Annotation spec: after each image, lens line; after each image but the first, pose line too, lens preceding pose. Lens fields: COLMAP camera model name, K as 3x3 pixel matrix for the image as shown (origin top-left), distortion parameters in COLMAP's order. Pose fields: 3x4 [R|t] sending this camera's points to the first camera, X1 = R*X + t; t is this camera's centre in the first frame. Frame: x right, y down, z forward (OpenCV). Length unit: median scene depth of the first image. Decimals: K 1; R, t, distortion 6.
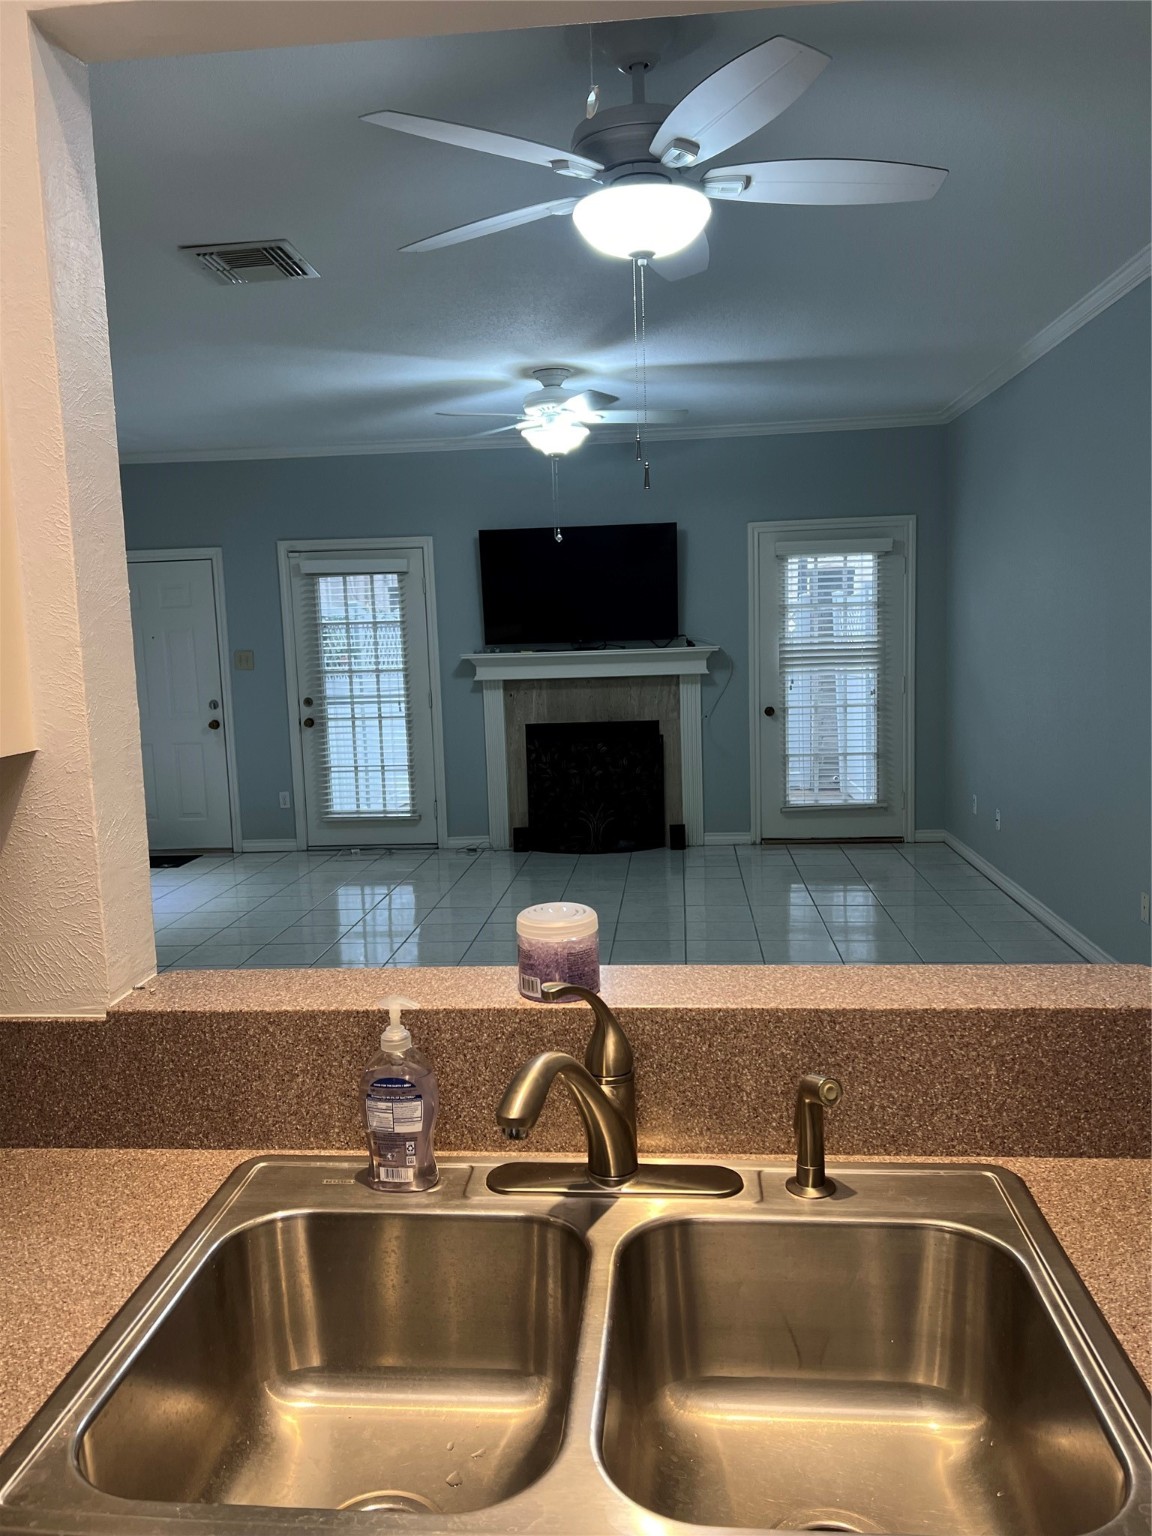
lens RADIAL K [[1152.5, 0, 573.3], [0, 1152.5, 757.5], [0, 0, 1]] dist [0.057594, -0.076018]
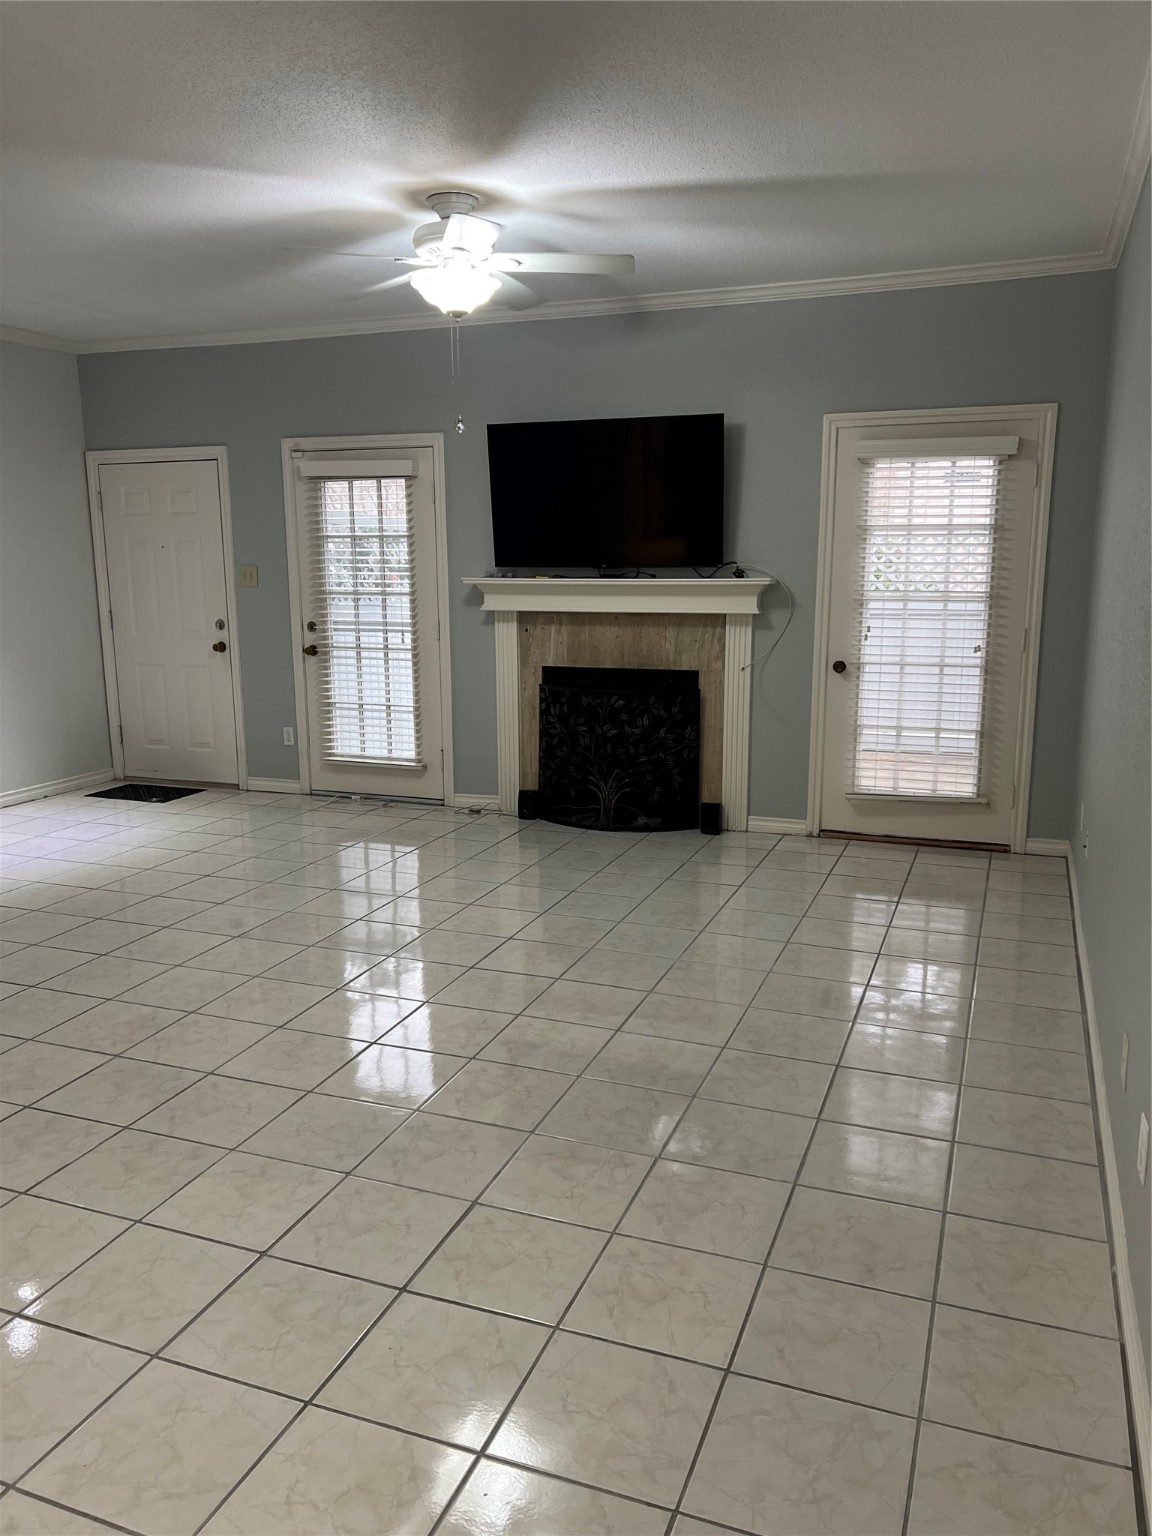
lens RADIAL K [[1152.5, 0, 595.7], [0, 1152.5, 774.0], [0, 0, 1]] dist [0.057594, -0.076018]
pose [[0.961999, 0.079562, -0.261206, 0.219072], [-0.059649, 0.994737, 0.083310, -0.023364], [0.266460, -0.064564, 0.961681, 0.212033]]
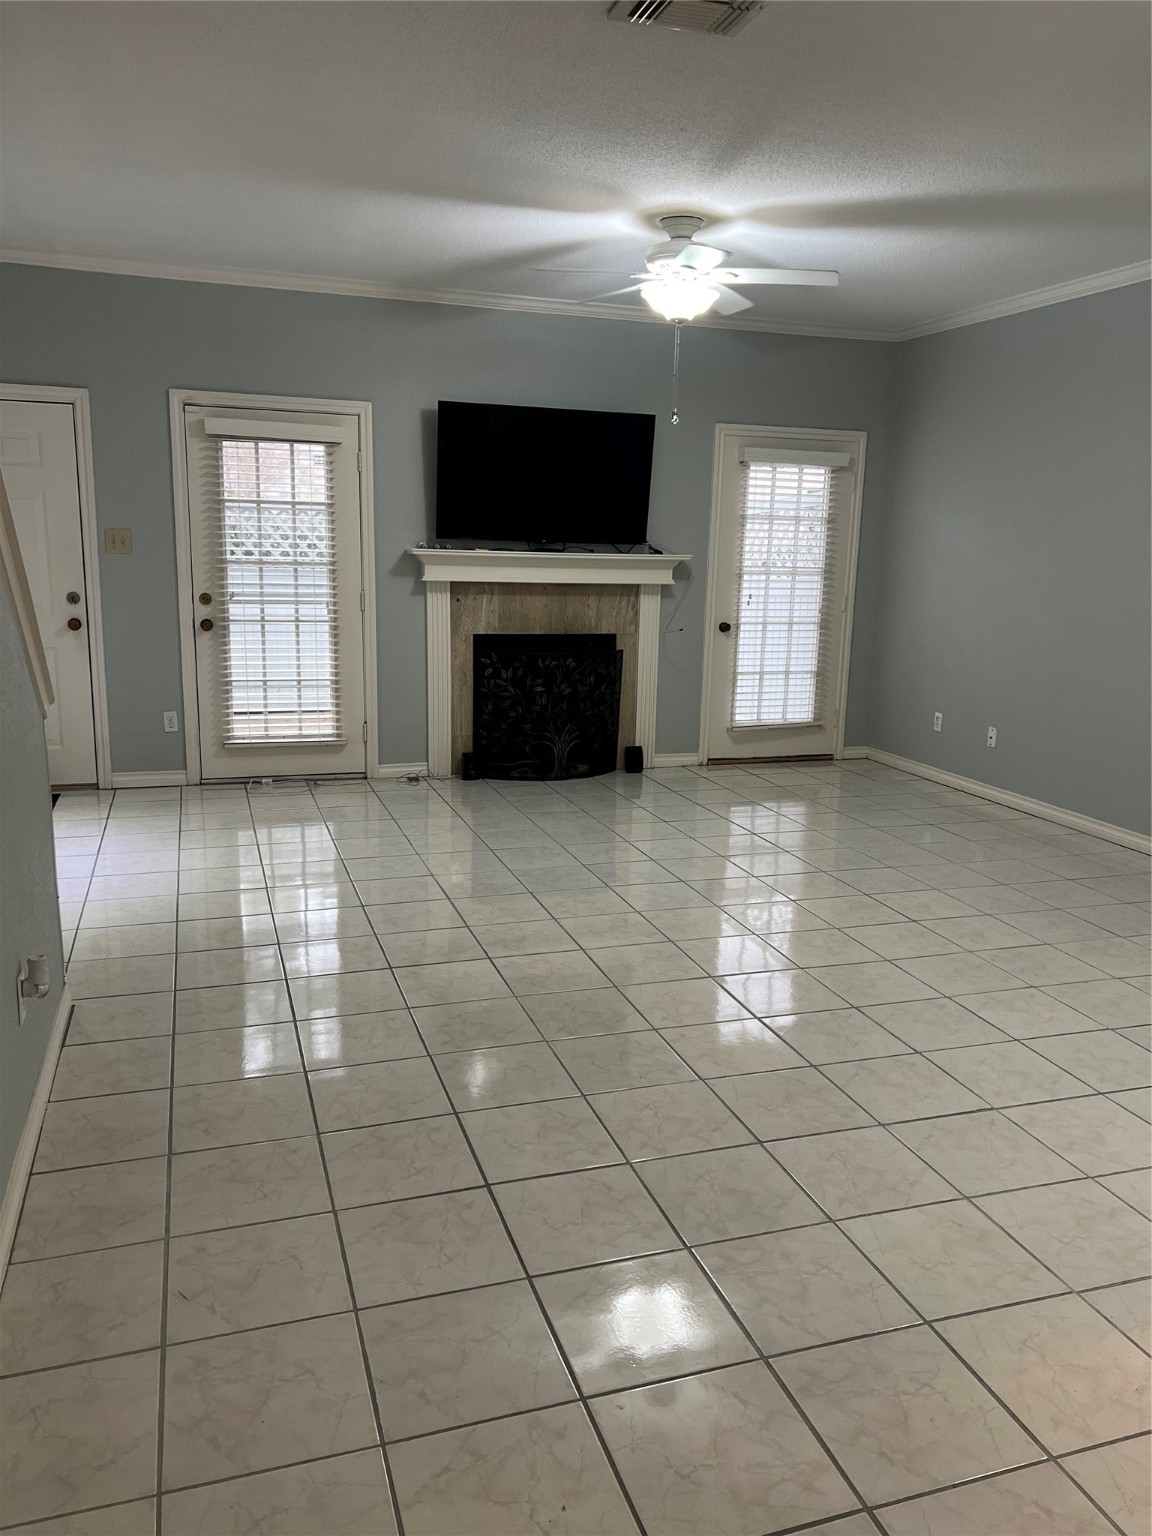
lens RADIAL K [[1152.5, 0, 587.8], [0, 1152.5, 758.4], [0, 0, 1]] dist [0.057594, -0.076018]
pose [[0.916050, -0.019714, 0.400579, -0.316445], [-0.012895, 0.996827, 0.078546, -0.004846], [-0.400857, -0.077117, 0.912889, 0.160926]]
